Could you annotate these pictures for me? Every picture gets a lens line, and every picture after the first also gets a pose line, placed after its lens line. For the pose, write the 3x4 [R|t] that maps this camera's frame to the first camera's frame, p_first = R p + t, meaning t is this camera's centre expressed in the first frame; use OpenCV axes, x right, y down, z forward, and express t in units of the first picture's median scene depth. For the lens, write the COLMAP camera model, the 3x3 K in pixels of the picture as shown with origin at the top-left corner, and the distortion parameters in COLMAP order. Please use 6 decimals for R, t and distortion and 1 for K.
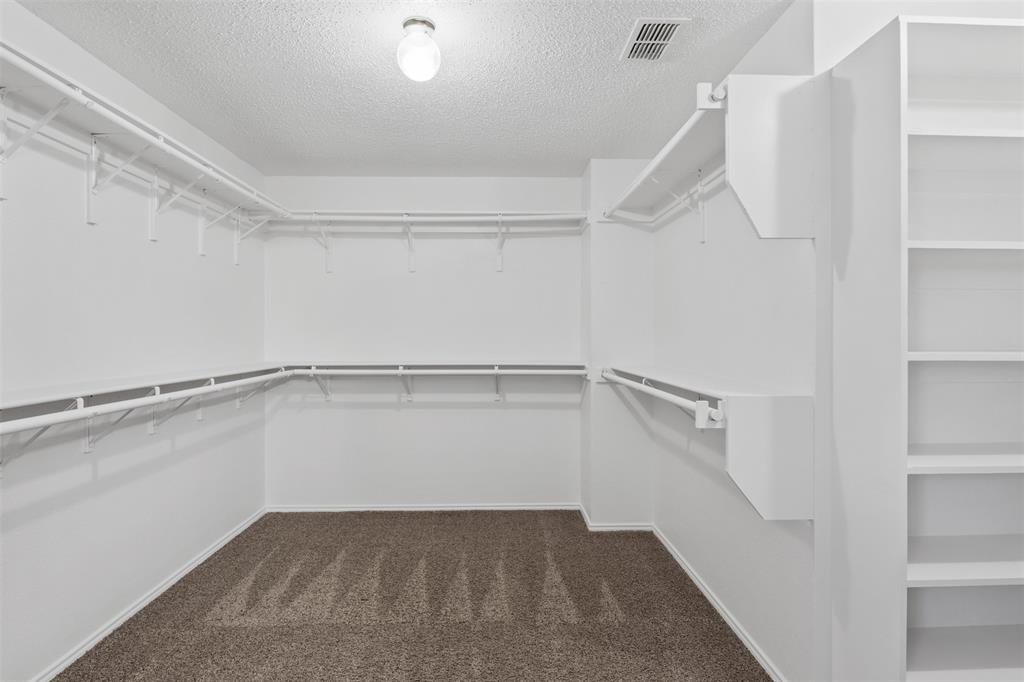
lens RADIAL K [[516.2, 0, 509.0], [0, 516.2, 331.1], [0, 0, 1]] dist [-0.007395, 0.000448]
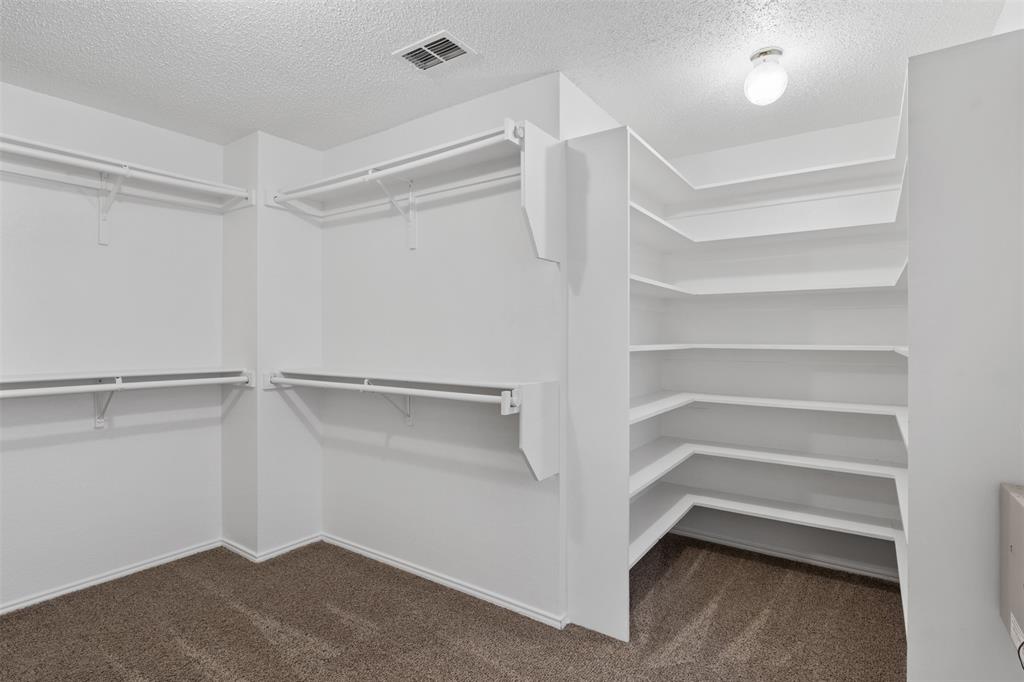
lens RADIAL K [[516.2, 0, 509.0], [0, 516.2, 331.1], [0, 0, 1]] dist [-0.007395, 0.000448]
pose [[0.597740, 0.007584, 0.801654, -0.283781], [-0.006318, 0.999969, -0.004749, 0.002825], [-0.801665, -0.002226, 0.597769, 0.153013]]
